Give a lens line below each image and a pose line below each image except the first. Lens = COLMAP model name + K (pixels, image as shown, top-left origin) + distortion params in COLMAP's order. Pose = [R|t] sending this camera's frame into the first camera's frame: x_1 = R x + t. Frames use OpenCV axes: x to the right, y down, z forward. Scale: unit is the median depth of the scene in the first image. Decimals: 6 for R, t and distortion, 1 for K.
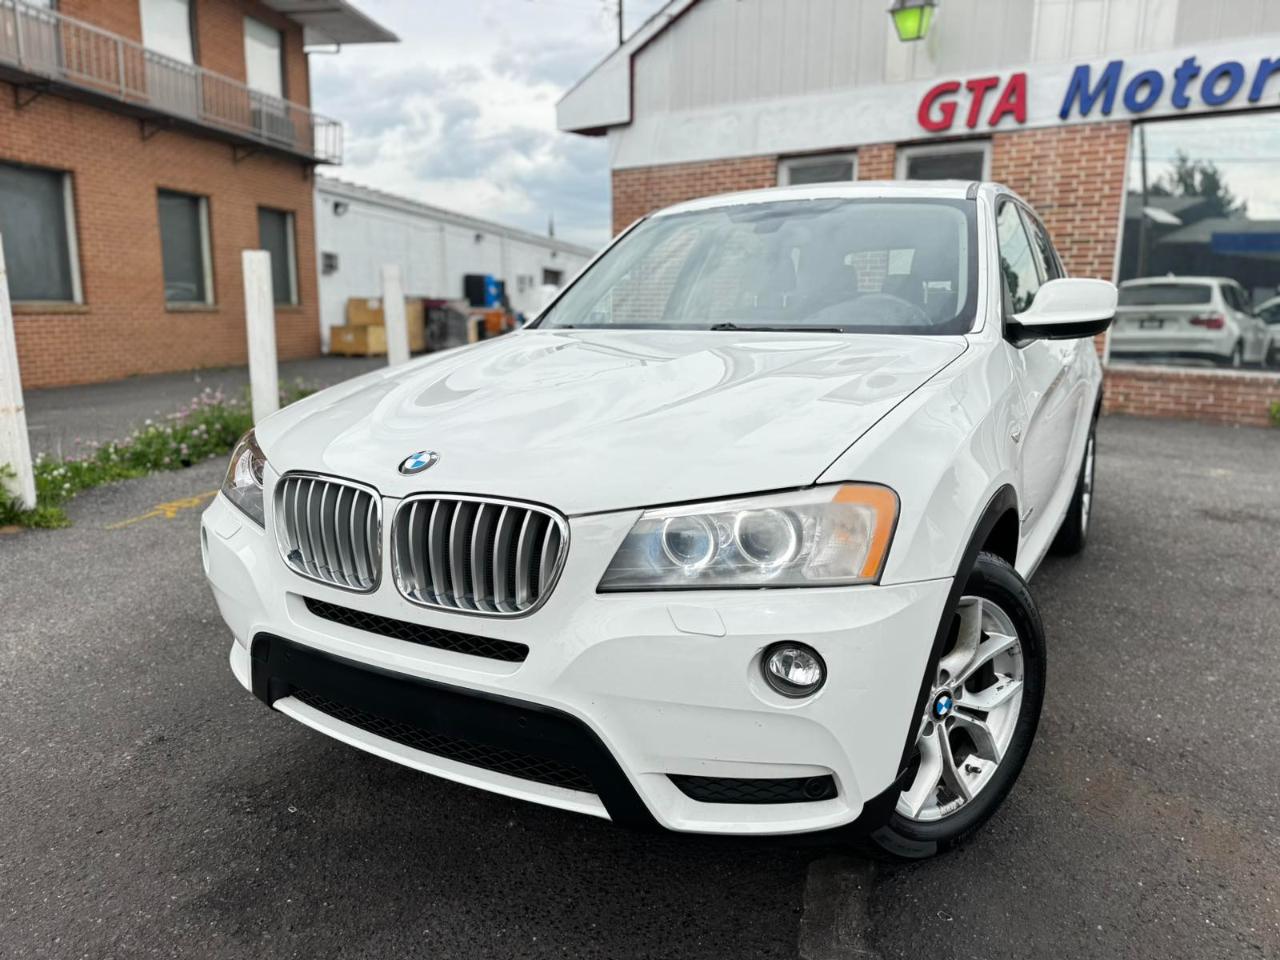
lens RADIAL K [[901.5, 0, 635.3], [0, 901.5, 478.4], [0, 0, 1]] dist [0.034670, -0.039487]
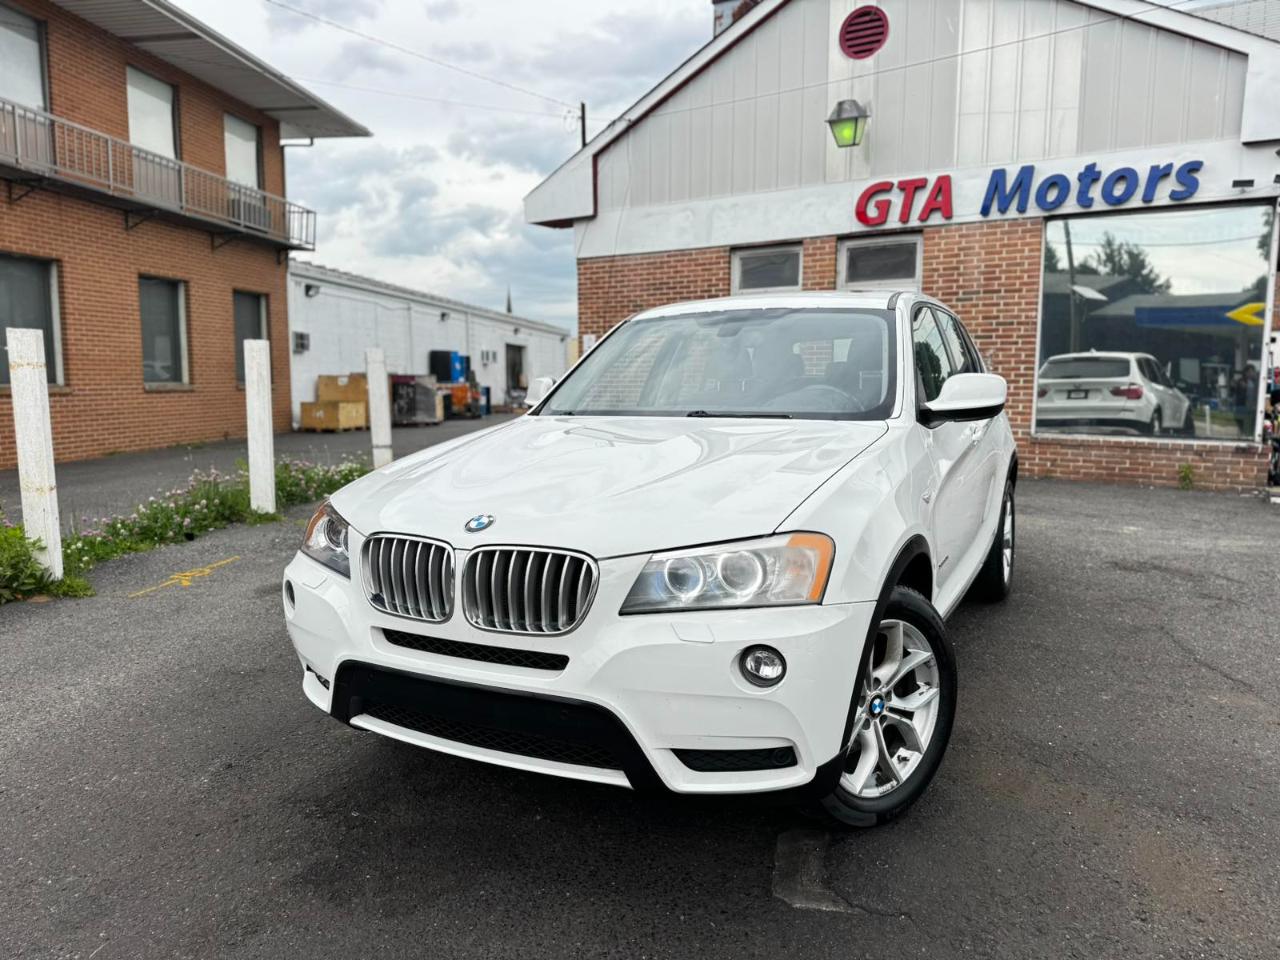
lens RADIAL K [[901.5, 0, 634.5], [0, 901.5, 475.6], [0, 0, 1]] dist [0.034670, -0.039487]
pose [[0.998887, -0.013596, 0.045162, -0.033191], [0.017164, 0.996681, -0.079576, 0.010307], [-0.043930, 0.080262, 0.995805, -0.163618]]
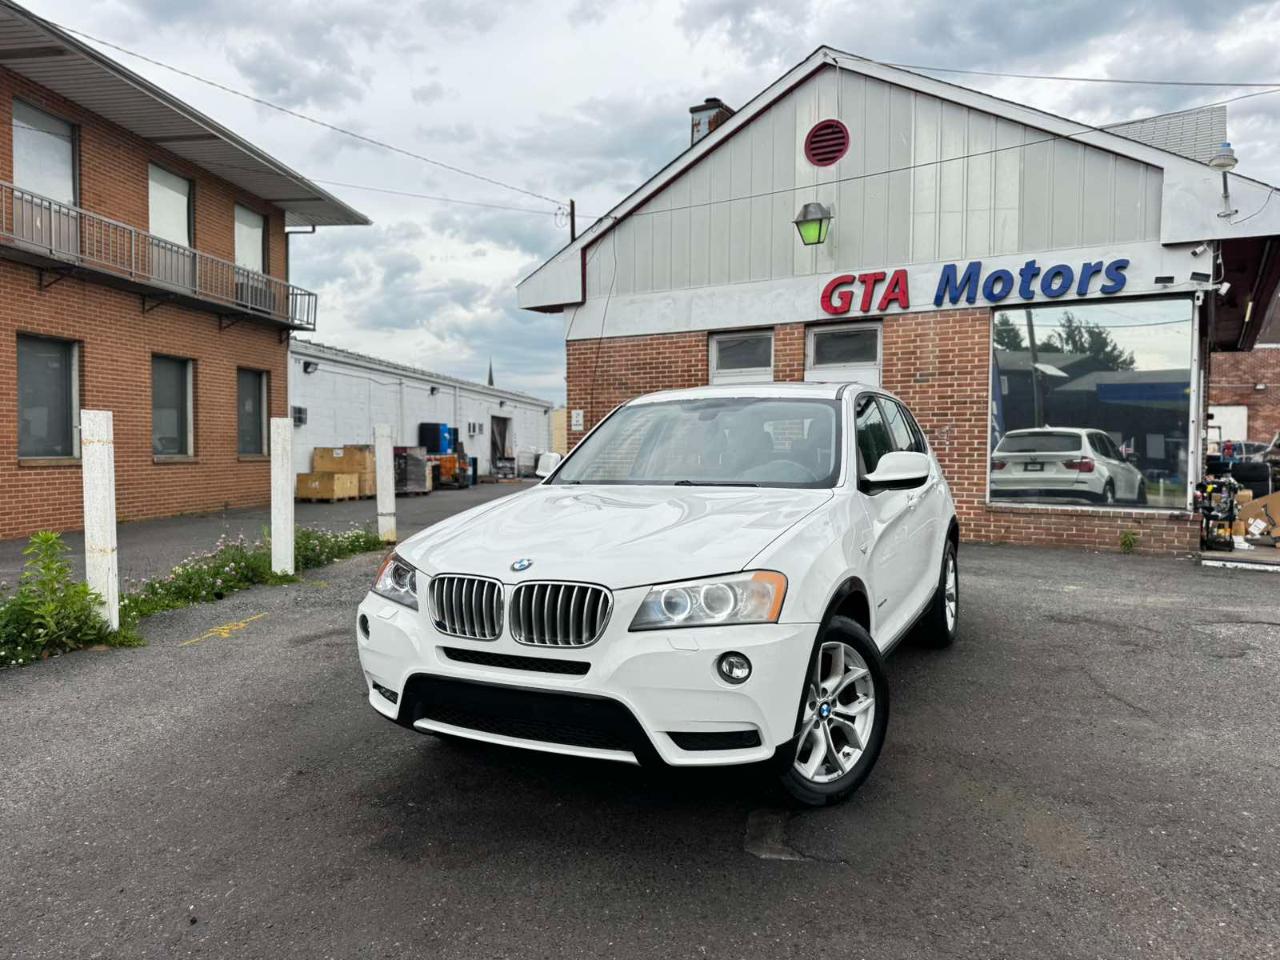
lens RADIAL K [[901.5, 0, 626.9], [0, 901.5, 474.1], [0, 0, 1]] dist [0.034670, -0.039487]
pose [[0.998153, -0.009527, 0.059997, -0.065194], [0.018961, 0.987145, -0.158701, 0.042768], [-0.057714, 0.159546, 0.985502, -0.373725]]
